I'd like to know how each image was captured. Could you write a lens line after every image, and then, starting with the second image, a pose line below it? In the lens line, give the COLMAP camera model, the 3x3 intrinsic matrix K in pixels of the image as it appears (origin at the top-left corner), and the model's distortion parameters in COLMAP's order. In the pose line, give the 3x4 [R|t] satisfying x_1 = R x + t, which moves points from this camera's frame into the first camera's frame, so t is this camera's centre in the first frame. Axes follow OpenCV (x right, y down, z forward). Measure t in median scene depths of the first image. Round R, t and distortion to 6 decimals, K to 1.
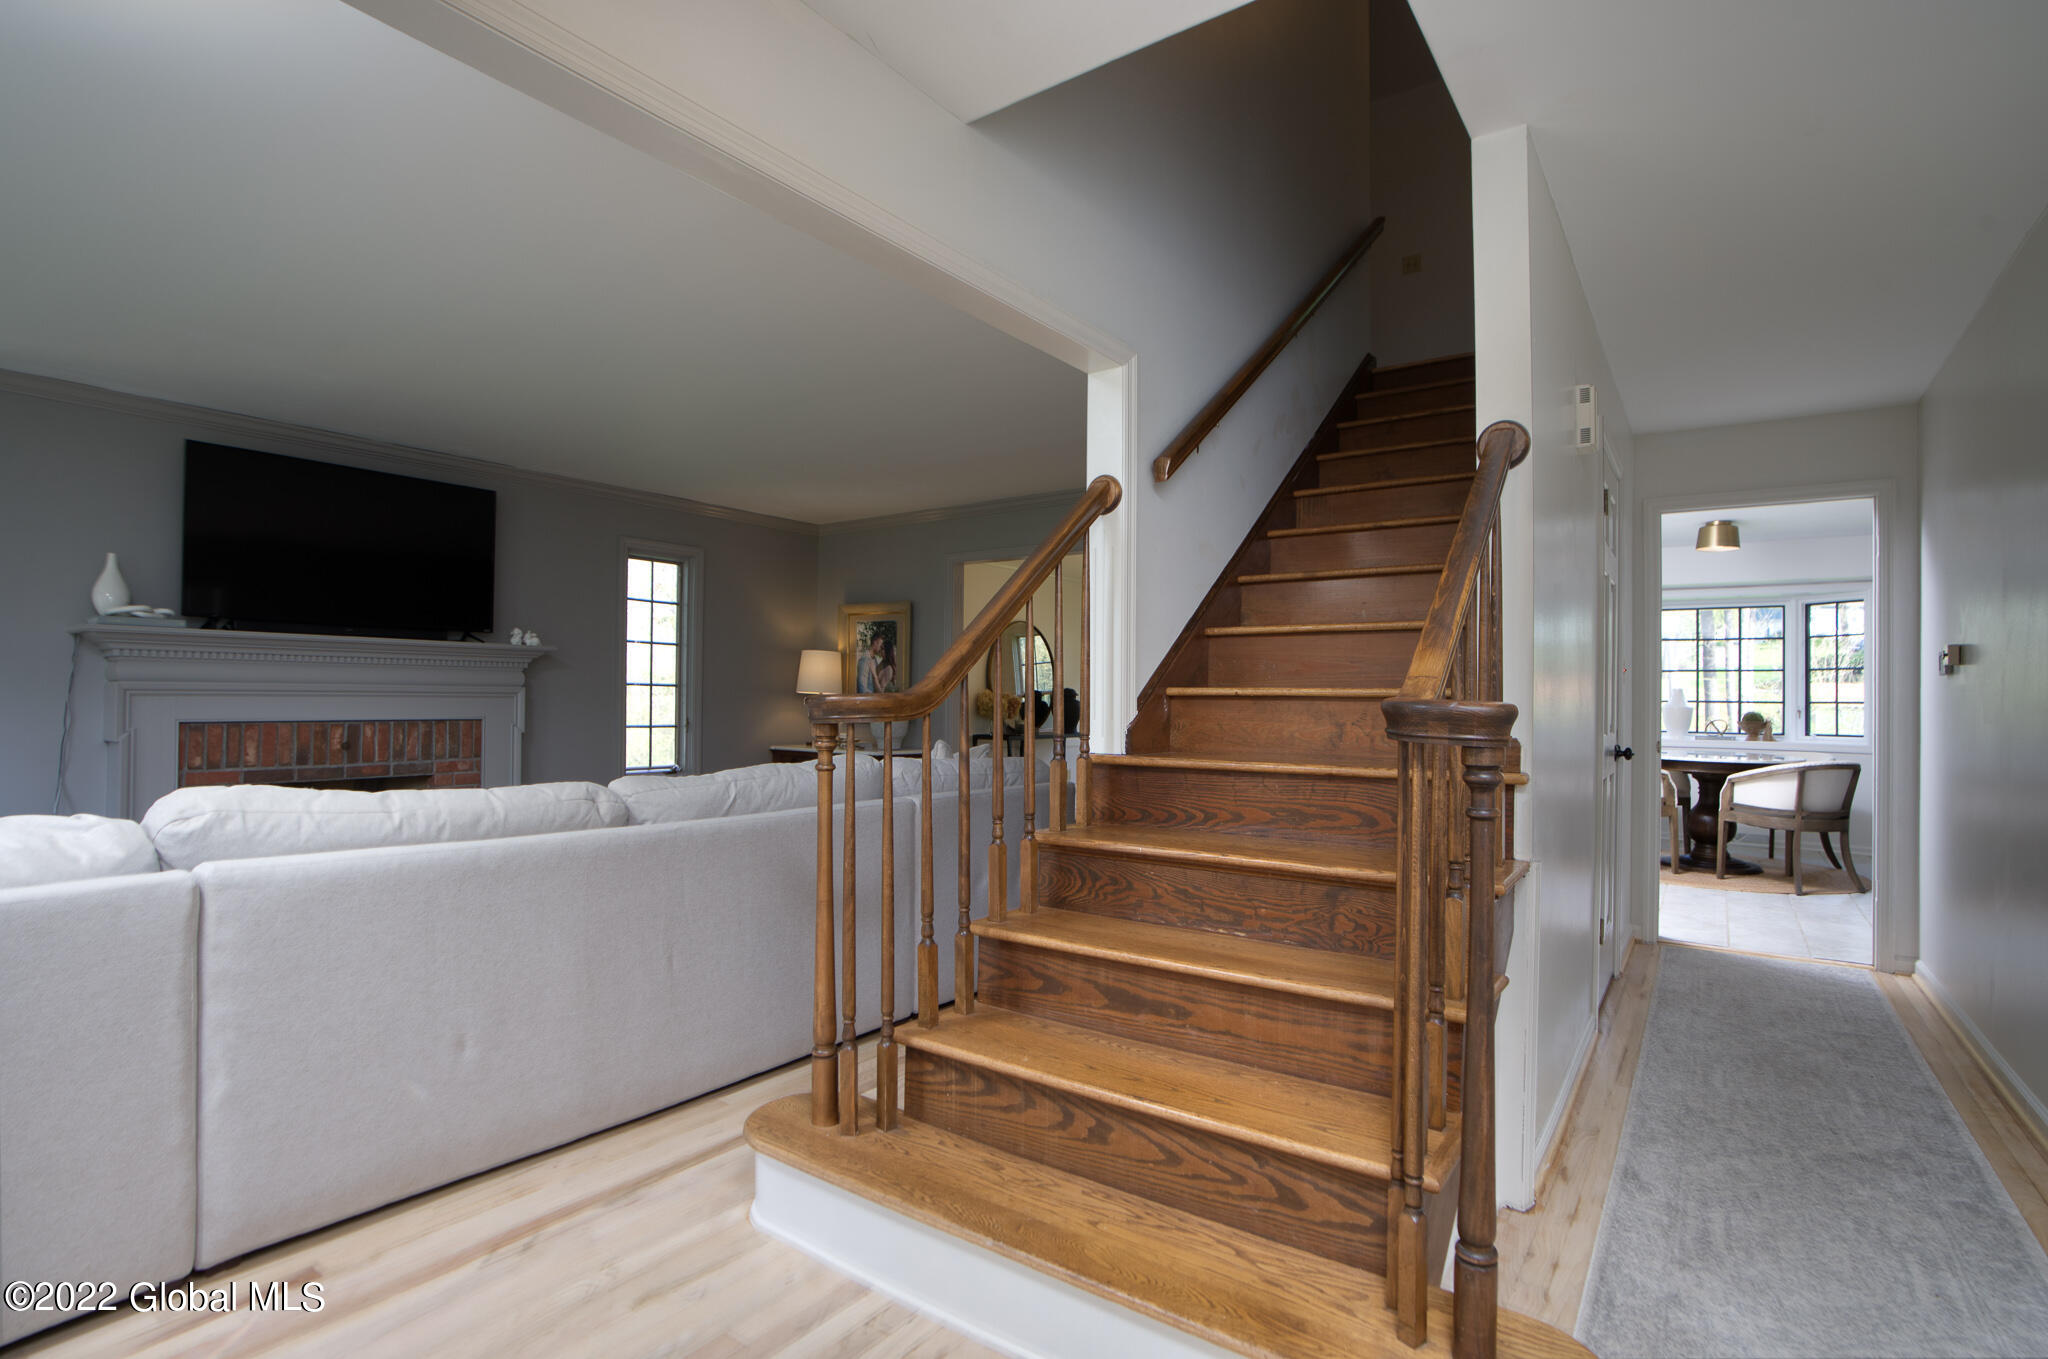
lens RADIAL K [[1013.6, 0, 1024.0], [0, 1013.6, 679.5], [0, 0, 1]] dist [-0.002861, -0.000296]
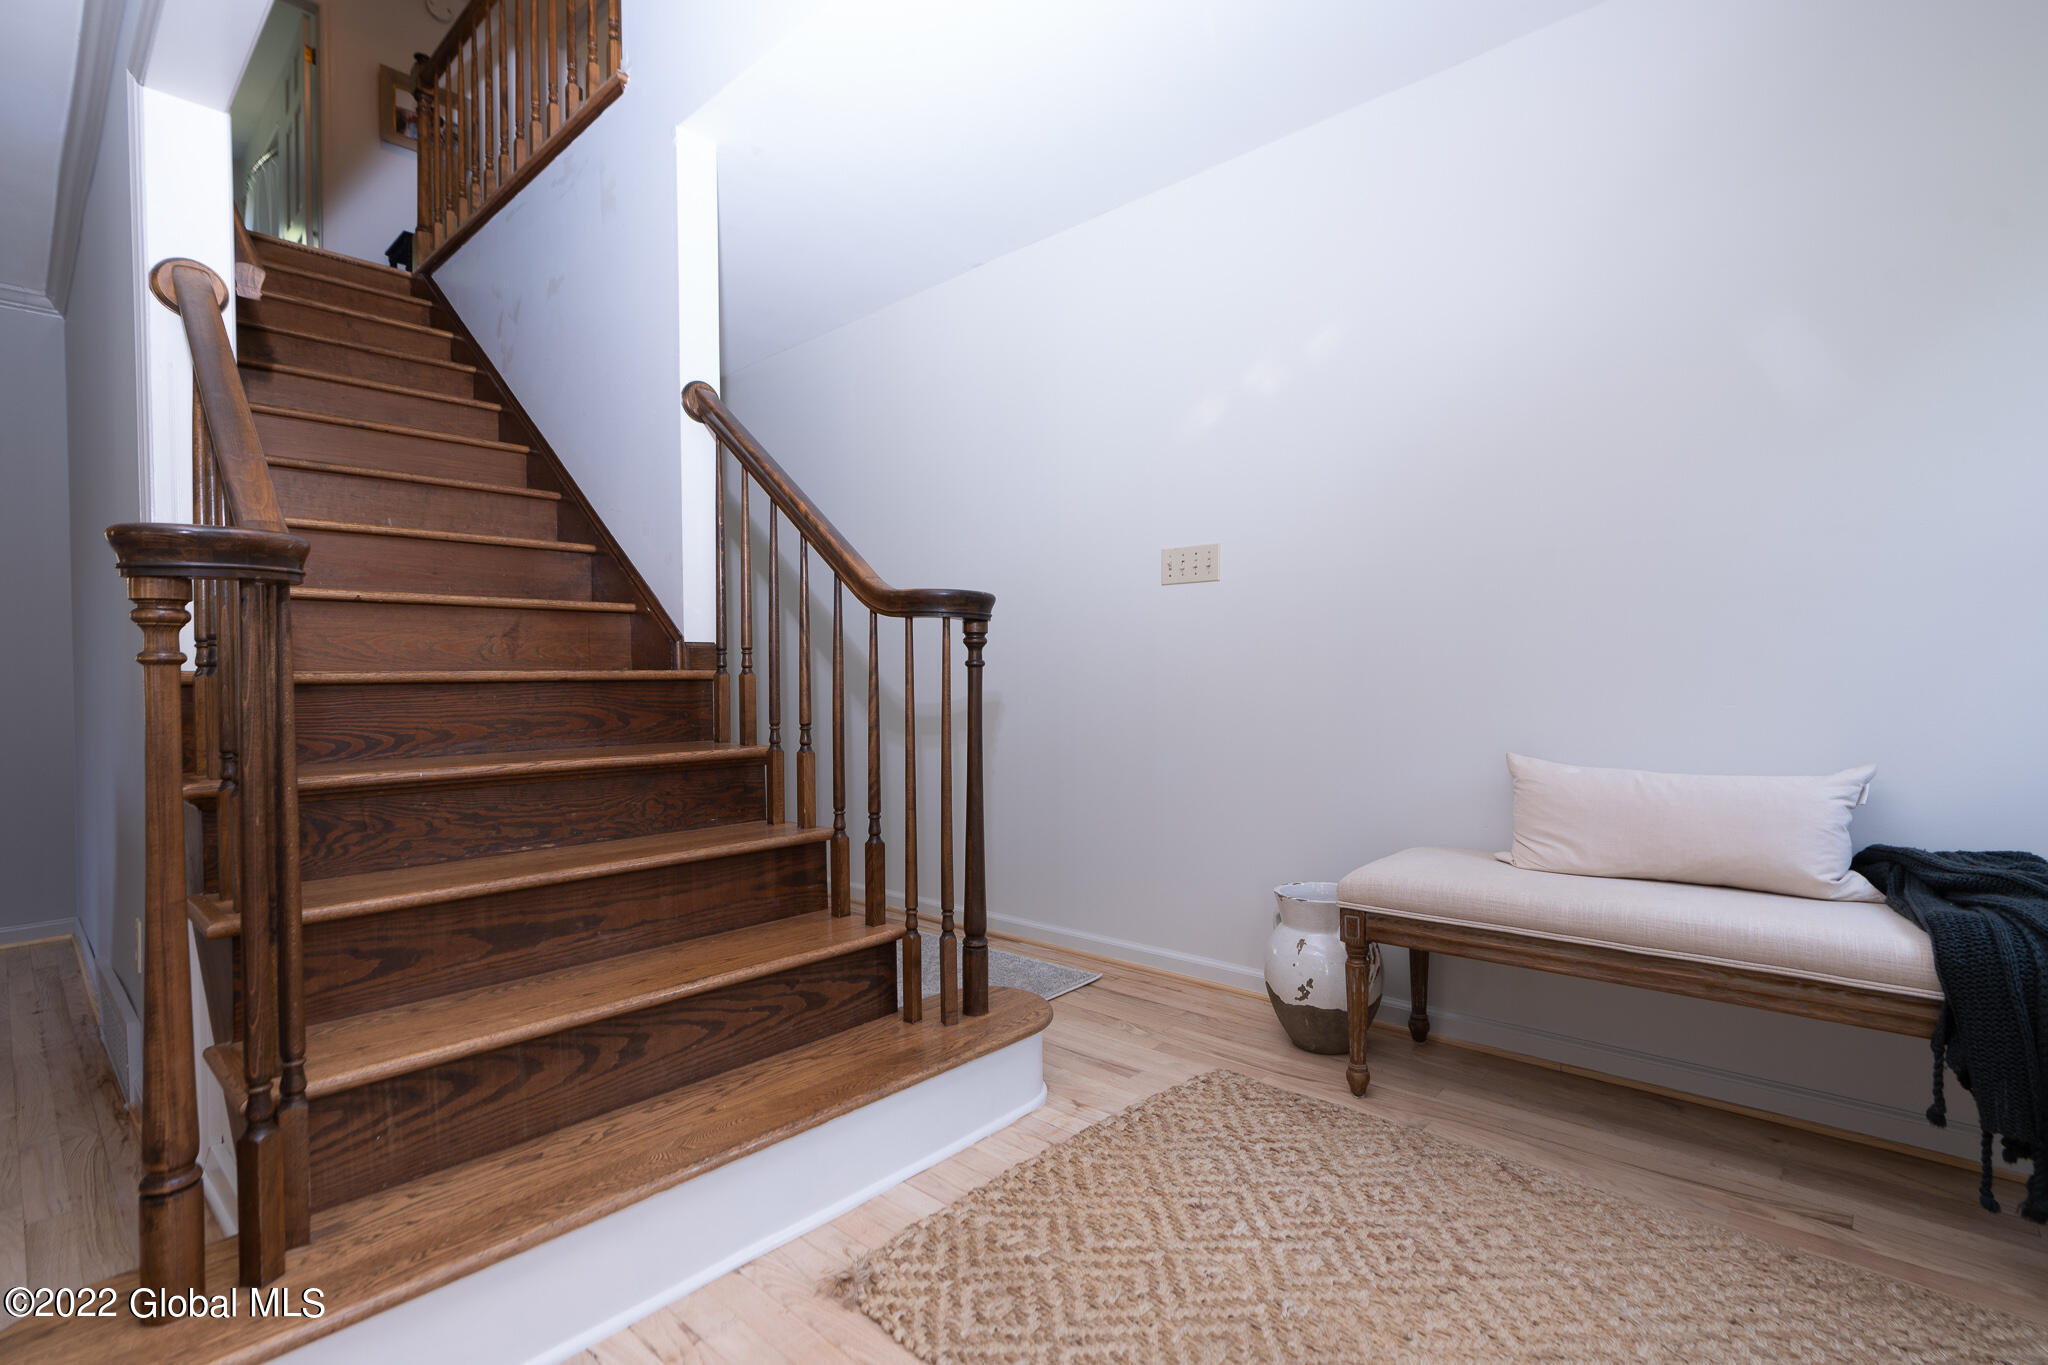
lens RADIAL K [[974.7, 0, 1024.0], [0, 974.7, 682.5], [0, 0, 1]] dist [0.000785, 0.000164]
pose [[0.102951, -0.008080, 0.994654, -0.660077], [-0.002431, 0.999962, 0.008375, 0.095037], [-0.994683, -0.003280, 0.102928, 0.486990]]
